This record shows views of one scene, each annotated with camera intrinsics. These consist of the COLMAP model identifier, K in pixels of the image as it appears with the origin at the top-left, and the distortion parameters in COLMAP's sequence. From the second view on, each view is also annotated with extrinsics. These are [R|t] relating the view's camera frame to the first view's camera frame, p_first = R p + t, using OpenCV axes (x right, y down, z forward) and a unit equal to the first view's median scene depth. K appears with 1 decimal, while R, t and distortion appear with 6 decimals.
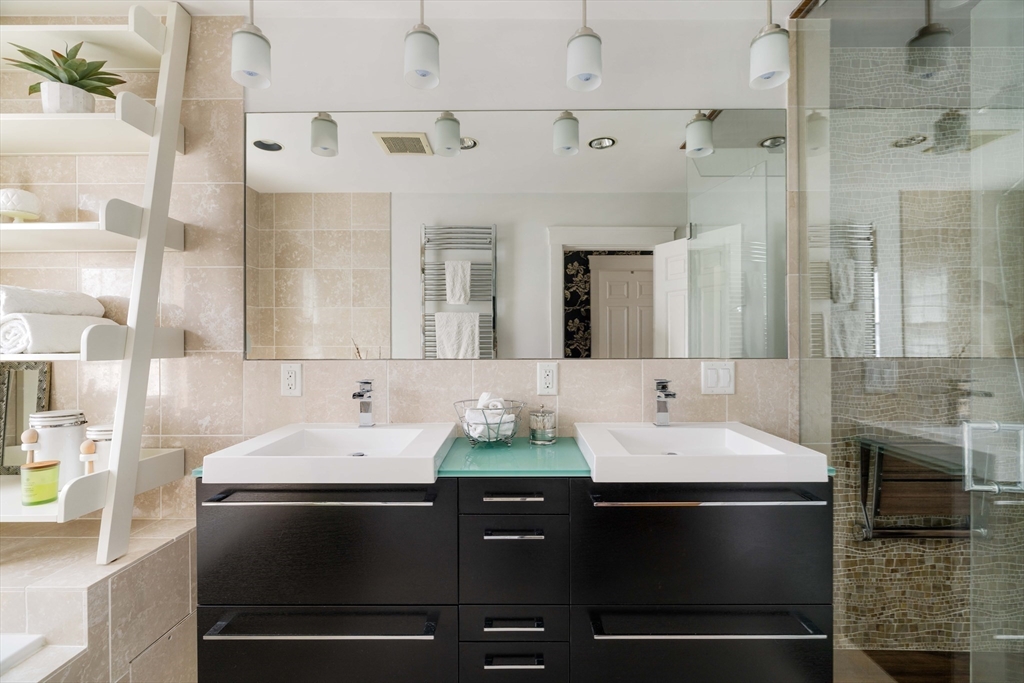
lens RADIAL K [[467.8, 0, 512.0], [0, 467.8, 341.5], [0, 0, 1]] dist [0.001209, 0.000360]
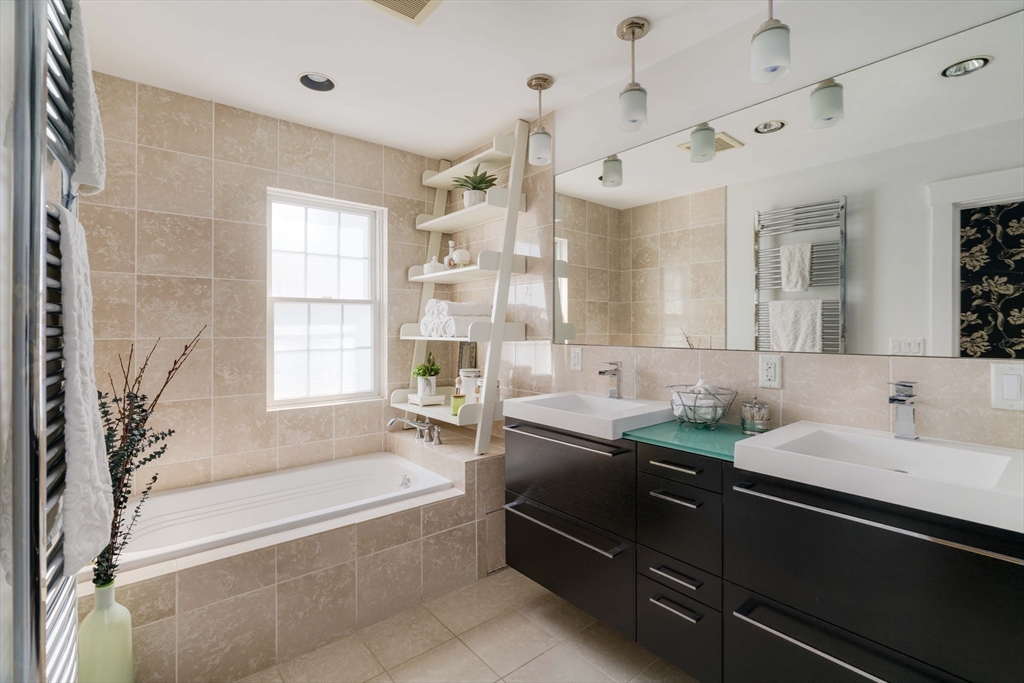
lens RADIAL K [[473.6, 0, 511.4], [0, 473.6, 327.3], [0, 0, 1]] dist [-0.001869, -0.000297]
pose [[0.645112, 0.001633, -0.764086, 0.486183], [-0.004002, 0.999991, -0.001242, -0.010353], [0.764077, 0.003859, 0.645113, -0.062278]]
